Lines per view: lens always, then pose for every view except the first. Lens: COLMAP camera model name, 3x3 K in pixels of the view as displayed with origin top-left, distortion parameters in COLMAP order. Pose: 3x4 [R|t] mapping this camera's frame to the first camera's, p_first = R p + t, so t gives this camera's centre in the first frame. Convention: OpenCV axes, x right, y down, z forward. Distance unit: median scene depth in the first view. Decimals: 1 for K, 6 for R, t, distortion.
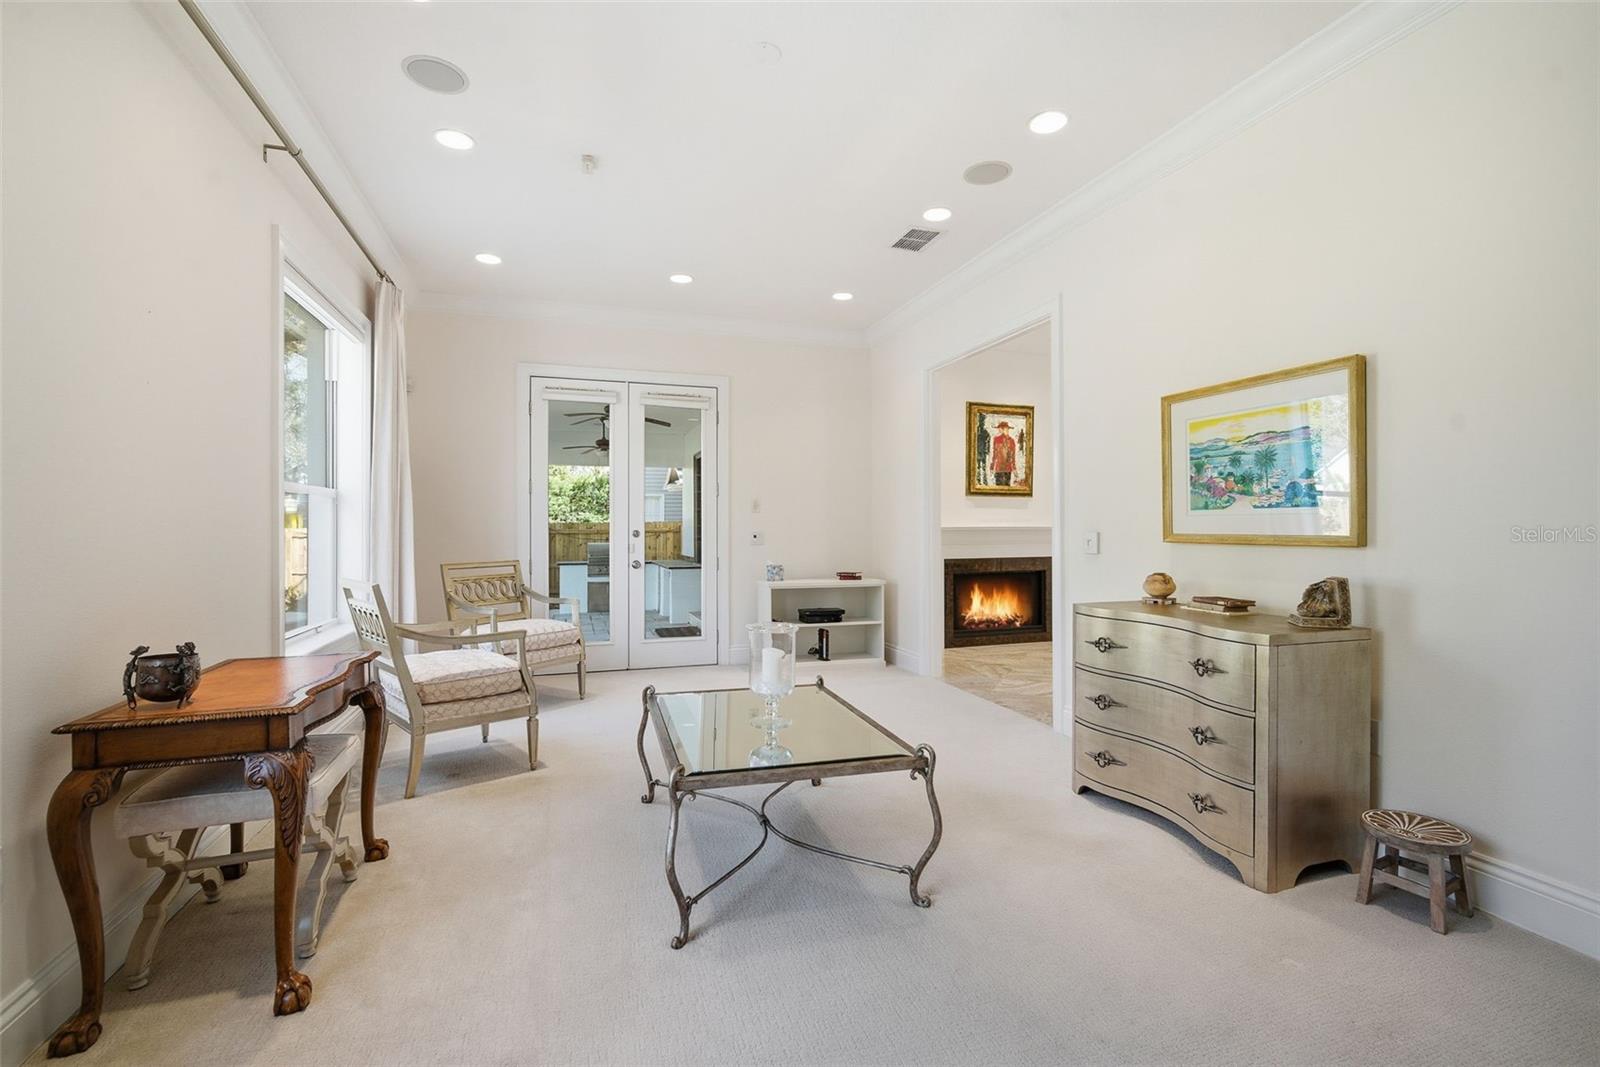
lens RADIAL K [[704.9, 0, 795.7], [0, 704.9, 529.9], [0, 0, 1]] dist [-0.006847, 0.001061]
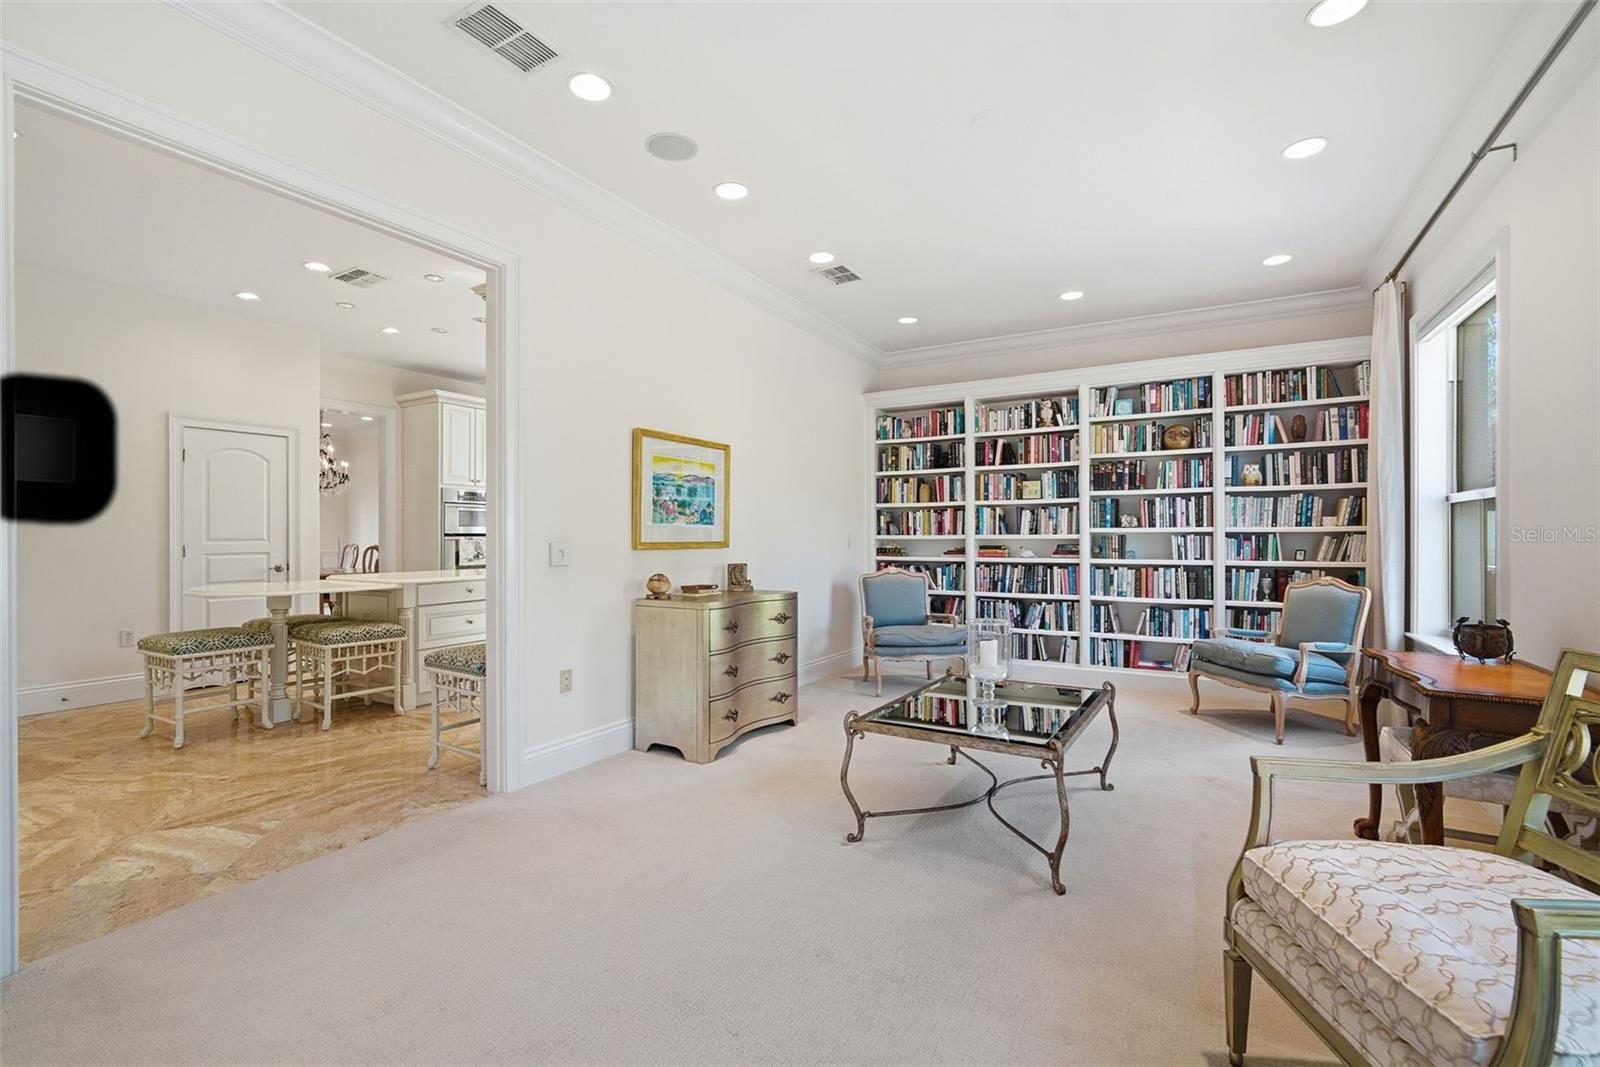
lens RADIAL K [[704.9, 0, 796.0], [0, 704.9, 530.1], [0, 0, 1]] dist [-0.006847, 0.001061]
pose [[-0.668889, -0.000250, 0.743362, -0.254630], [-0.000157, 1.000000, 0.000195, -0.007391], [-0.743362, 0.000014, -0.668889, 0.744677]]
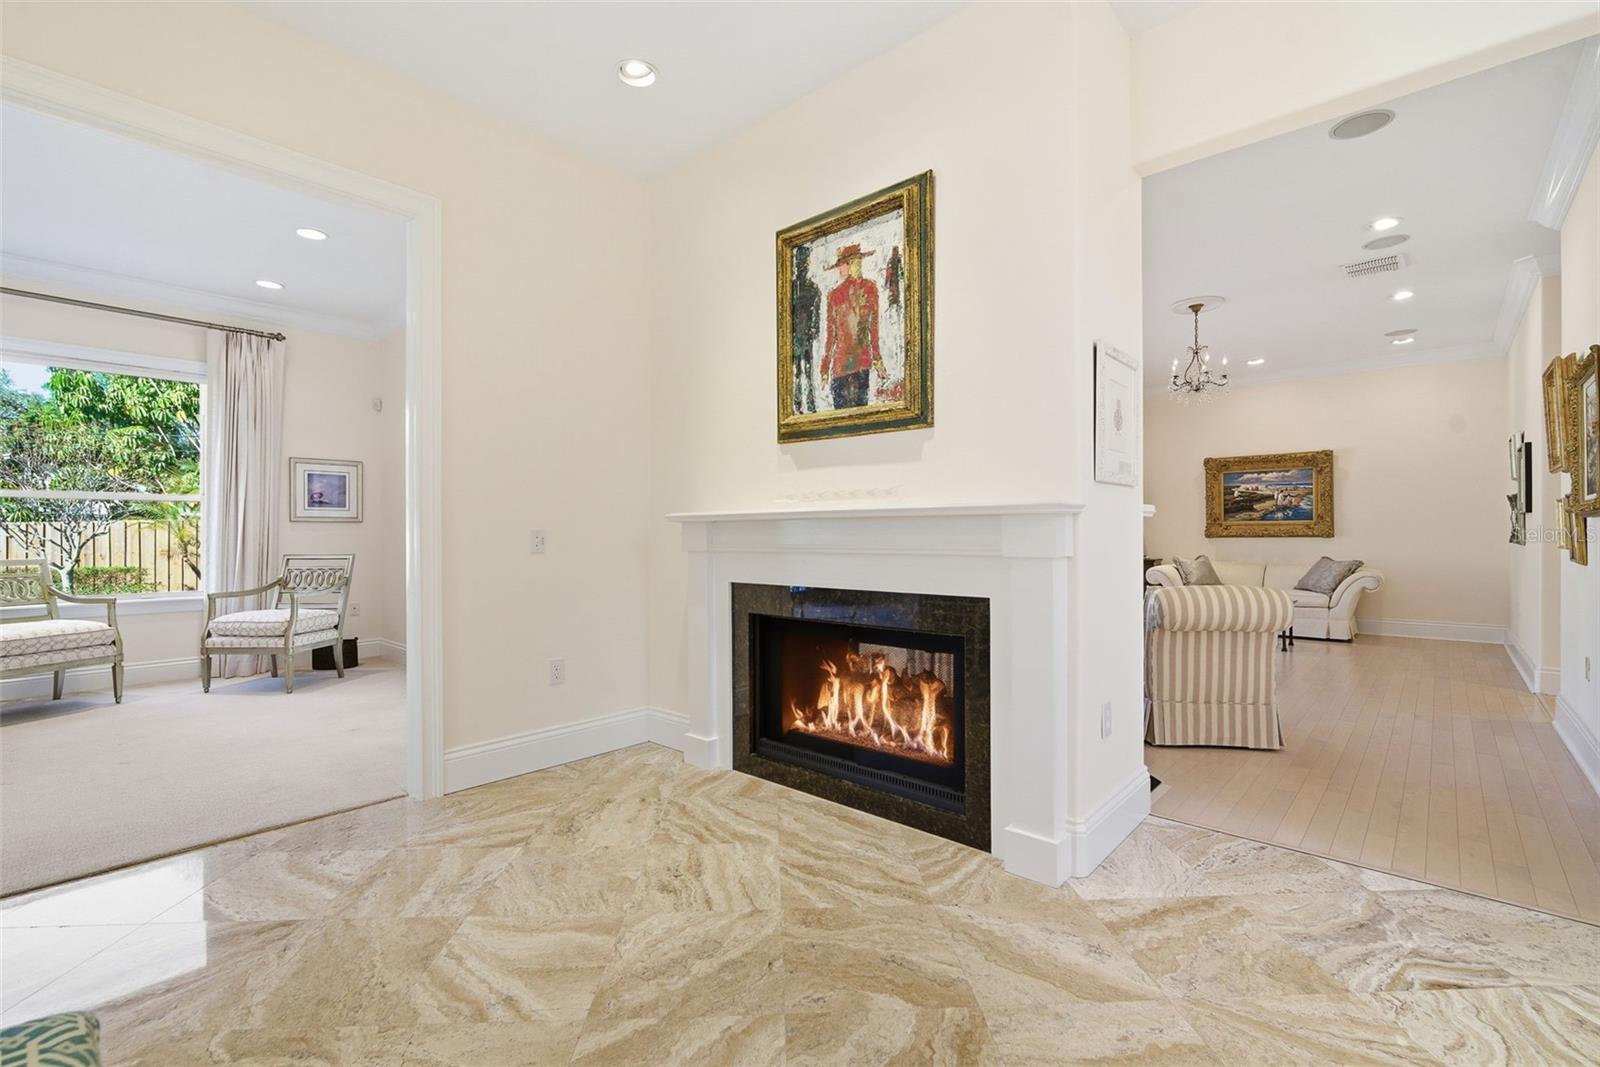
lens RADIAL K [[704.9, 0, 788.1], [0, 704.9, 537.4], [0, 0, 1]] dist [-0.006847, 0.001061]
pose [[0.486349, 0.006582, -0.873740, 0.631426], [0.000311, 0.999970, 0.007706, 0.007680], [0.873764, -0.004019, 0.486333, 0.782216]]
